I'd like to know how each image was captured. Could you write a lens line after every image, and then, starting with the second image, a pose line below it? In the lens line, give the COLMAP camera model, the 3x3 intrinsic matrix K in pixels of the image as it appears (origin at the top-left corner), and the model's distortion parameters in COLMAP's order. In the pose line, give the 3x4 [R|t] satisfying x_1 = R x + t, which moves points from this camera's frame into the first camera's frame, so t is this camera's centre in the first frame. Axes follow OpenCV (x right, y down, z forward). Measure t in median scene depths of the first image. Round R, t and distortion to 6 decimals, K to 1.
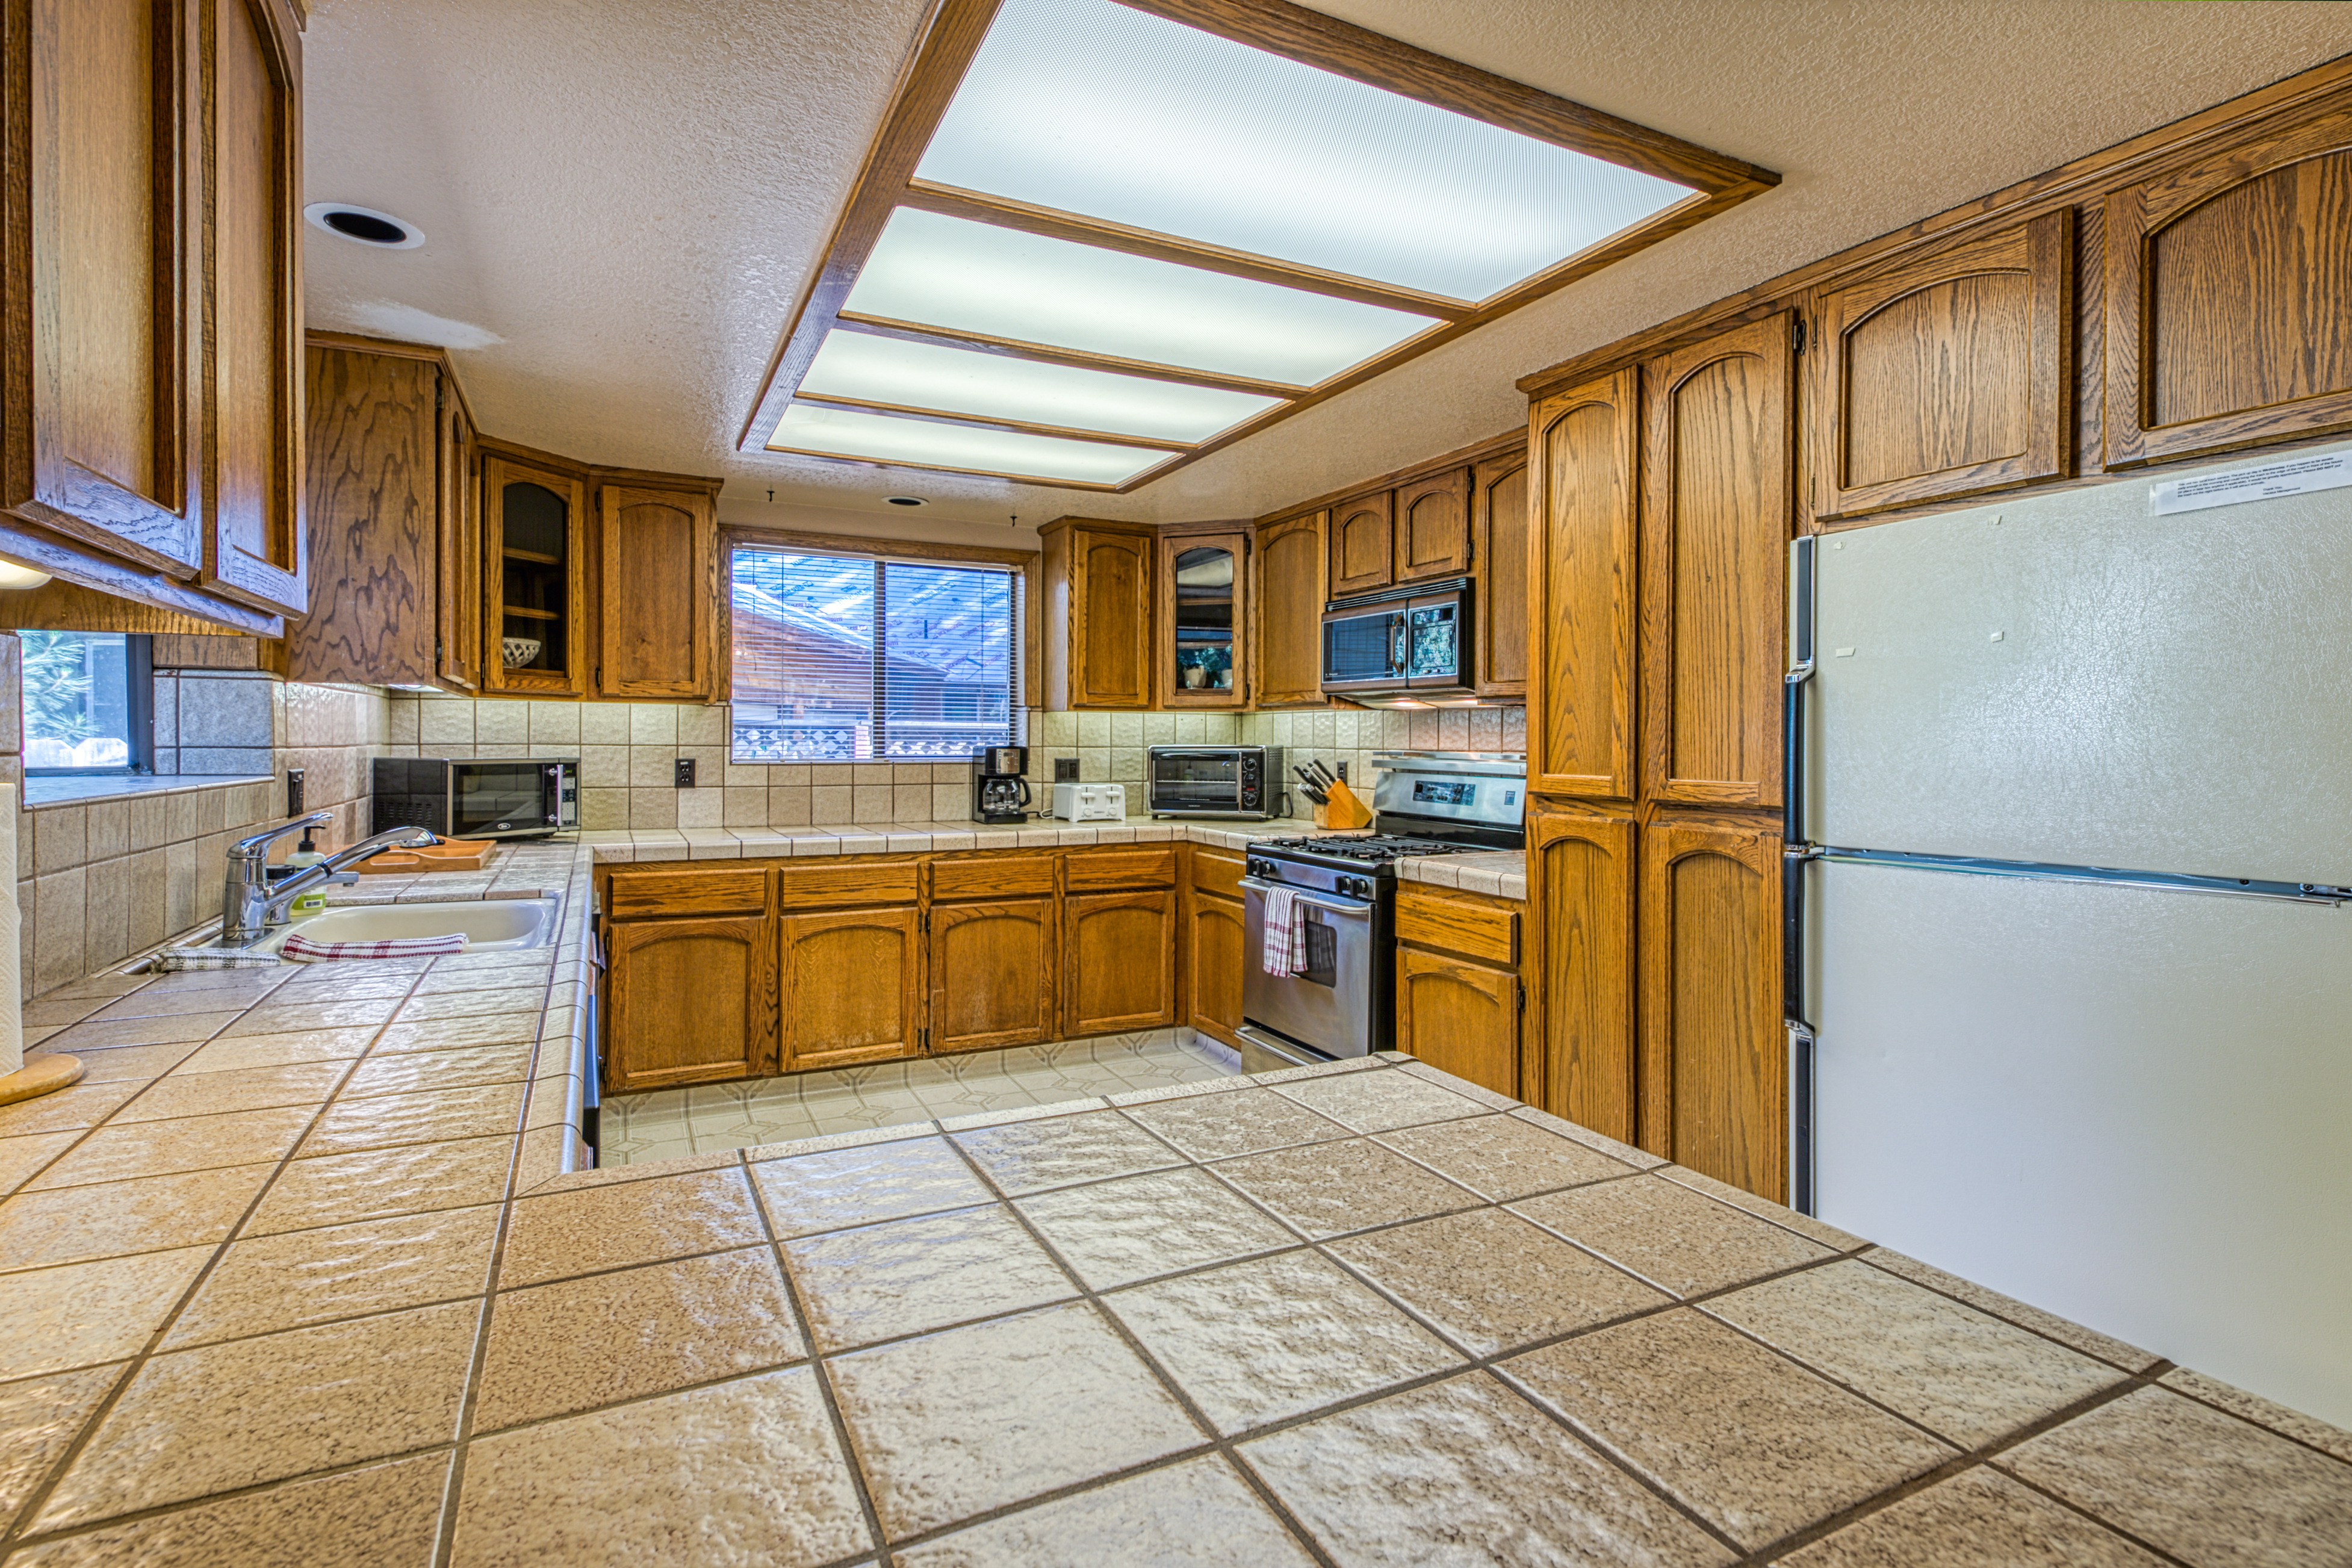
lens RADIAL K [[1096.6, 0, 1127.8], [0, 1096.6, 738.0], [0, 0, 1]] dist [0.000296, -0.000010]
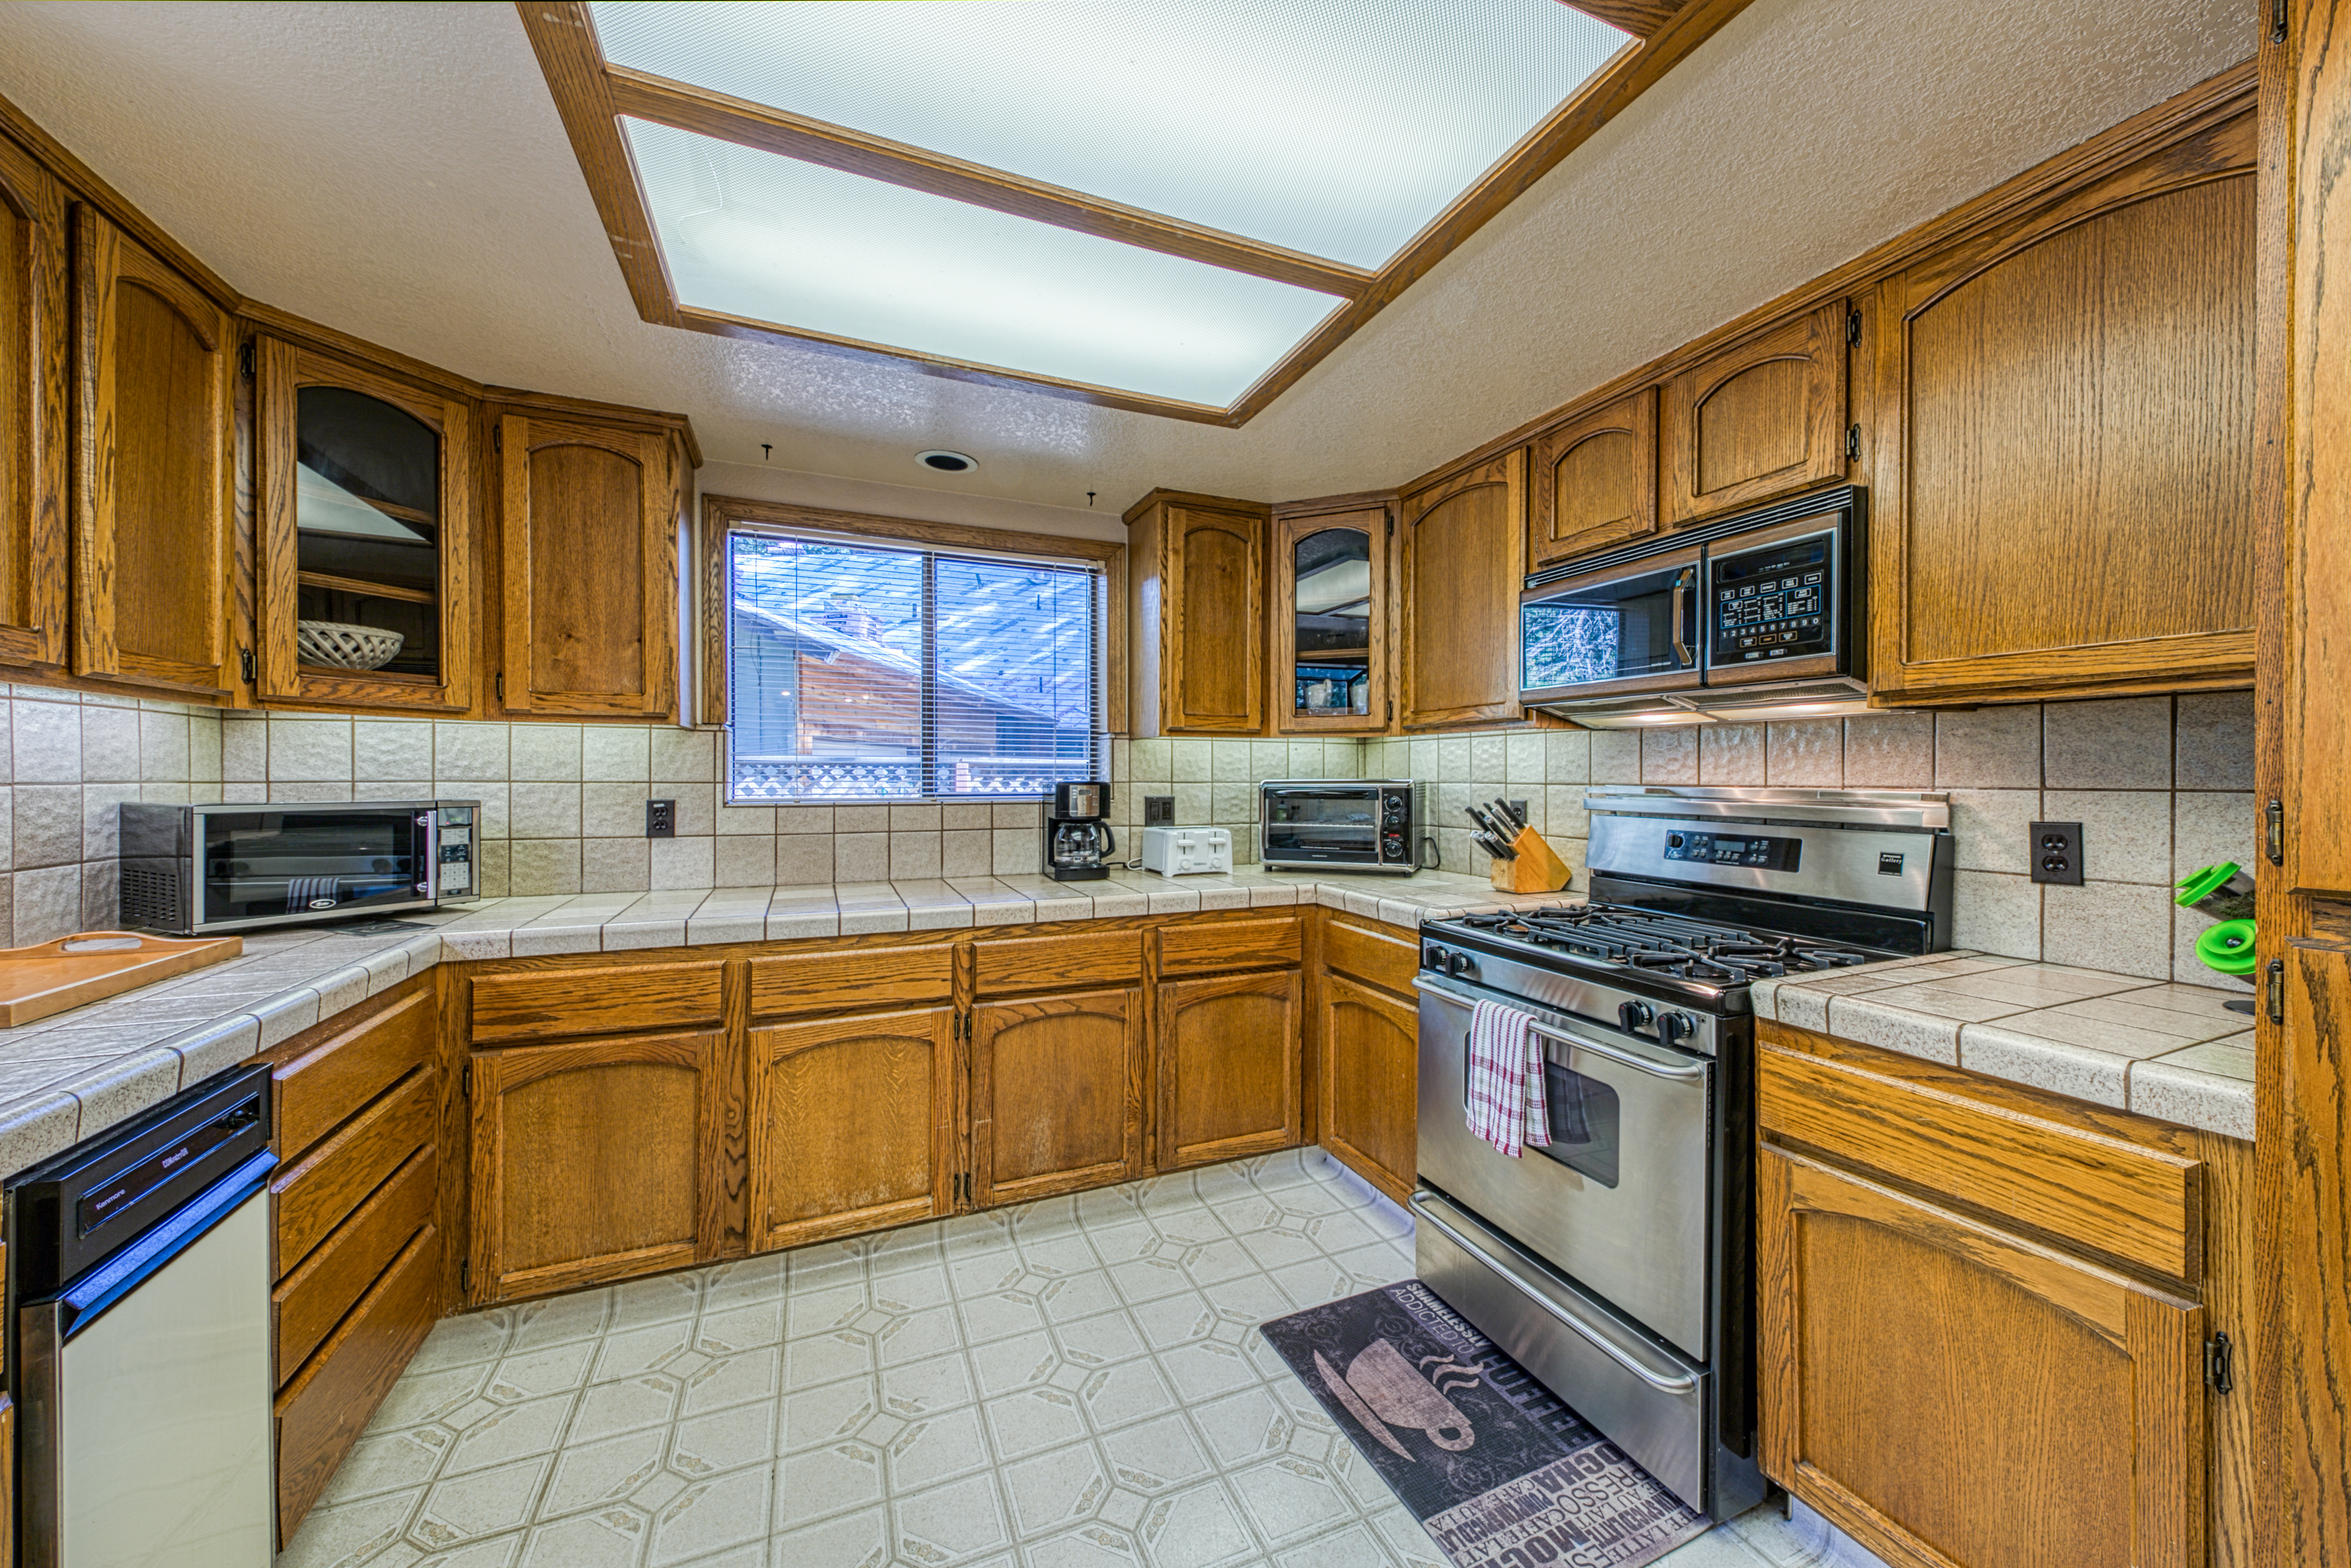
lens RADIAL K [[838.8, 0, 1175.5], [0, 838.8, 784.0], [0, 0, 1]] dist [-0.000408, -0.000032]
pose [[0.999362, -0.003541, -0.035544, -0.024610], [0.003906, 0.999940, 0.010221, 0.003441], [0.035506, -0.010354, 0.999316, 0.434236]]
